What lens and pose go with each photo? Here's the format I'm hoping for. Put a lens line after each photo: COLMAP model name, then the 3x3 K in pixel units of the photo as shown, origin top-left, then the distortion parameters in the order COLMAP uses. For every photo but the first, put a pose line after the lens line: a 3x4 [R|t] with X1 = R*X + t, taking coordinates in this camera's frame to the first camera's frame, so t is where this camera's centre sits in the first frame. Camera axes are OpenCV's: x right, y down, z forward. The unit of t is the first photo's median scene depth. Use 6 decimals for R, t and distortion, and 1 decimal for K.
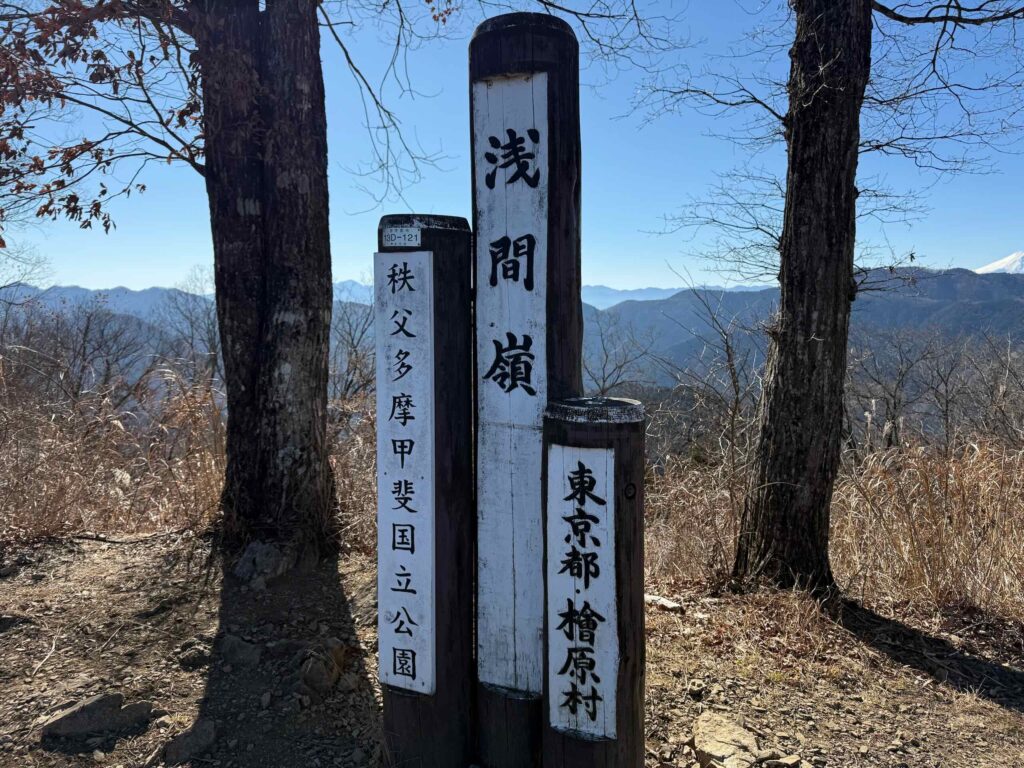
lens RADIAL K [[727.2, 0, 517.2], [0, 727.2, 390.0], [0, 0, 1]] dist [0.068975, -0.046634]
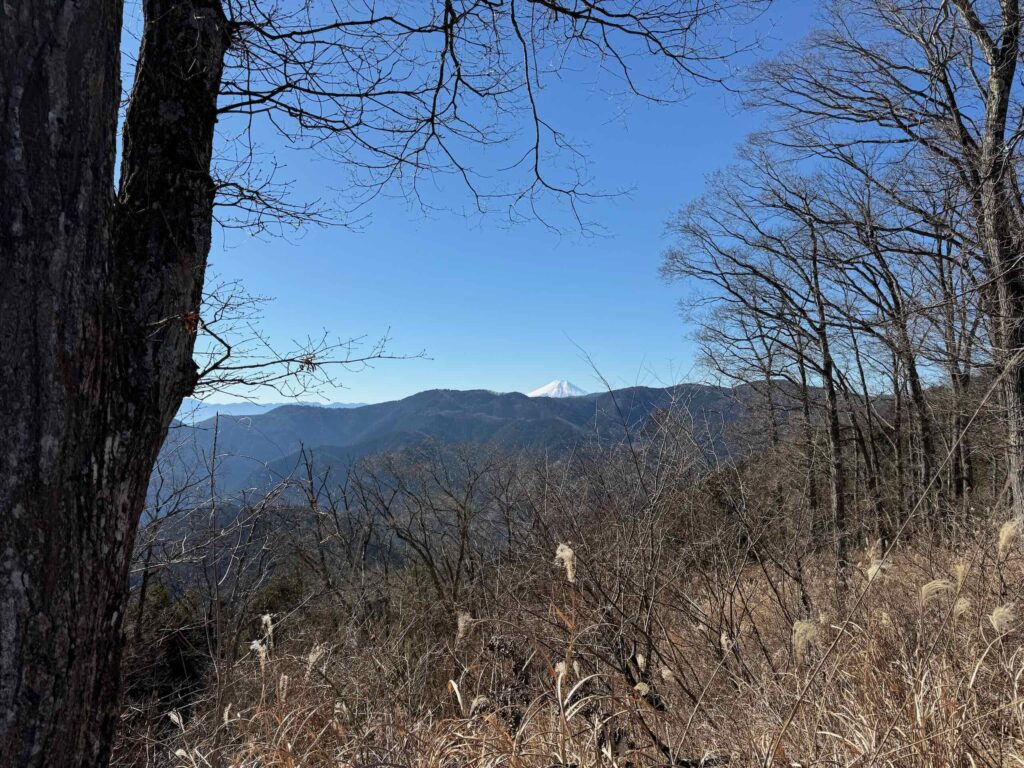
lens RADIAL K [[727.2, 0, 512.8], [0, 727.2, 384.5], [0, 0, 1]] dist [0.068975, -0.046634]
pose [[0.863825, 0.028181, 0.503003, 0.857900], [0.055231, 0.987119, -0.150154, -0.096733], [-0.500755, 0.157488, 0.851141, 1.098597]]
